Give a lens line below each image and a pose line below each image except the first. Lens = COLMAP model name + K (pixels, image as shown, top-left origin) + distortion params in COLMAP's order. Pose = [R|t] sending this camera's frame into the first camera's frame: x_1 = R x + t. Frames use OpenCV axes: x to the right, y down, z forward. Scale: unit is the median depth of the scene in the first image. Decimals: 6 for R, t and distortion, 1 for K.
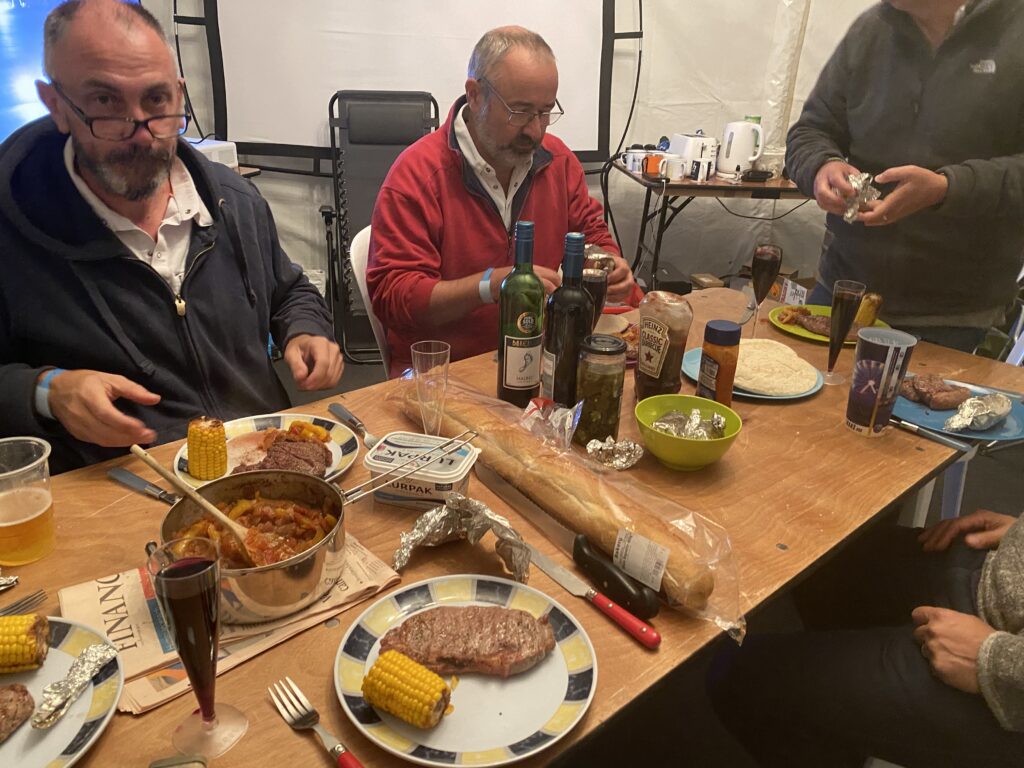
lens RADIAL K [[813.6, 0, 513.4], [0, 813.6, 372.0], [0, 0, 1]] dist [-0.009543, -0.006261]
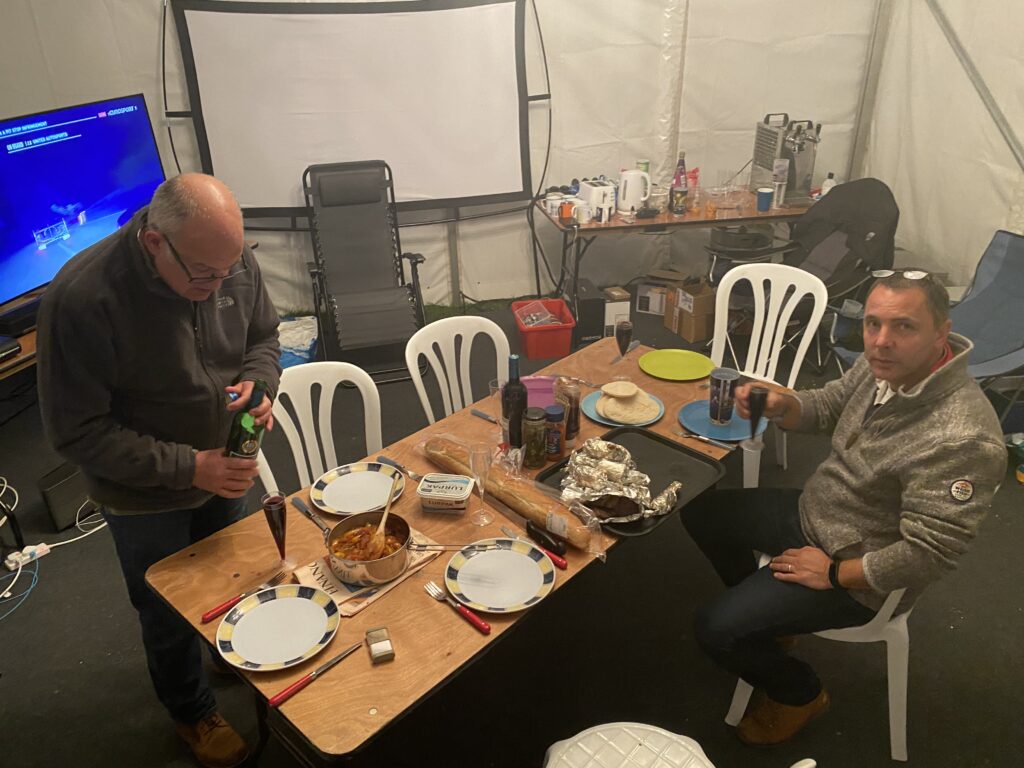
lens RADIAL K [[772.7, 0, 512.0], [0, 772.7, 384.0], [0, 0, 1]] dist [-0.002559, -0.001719]
pose [[0.994214, -0.088129, 0.061411, -0.011577], [0.084827, 0.994907, 0.054447, -0.056777], [-0.065897, -0.048922, 0.996626, -0.210365]]
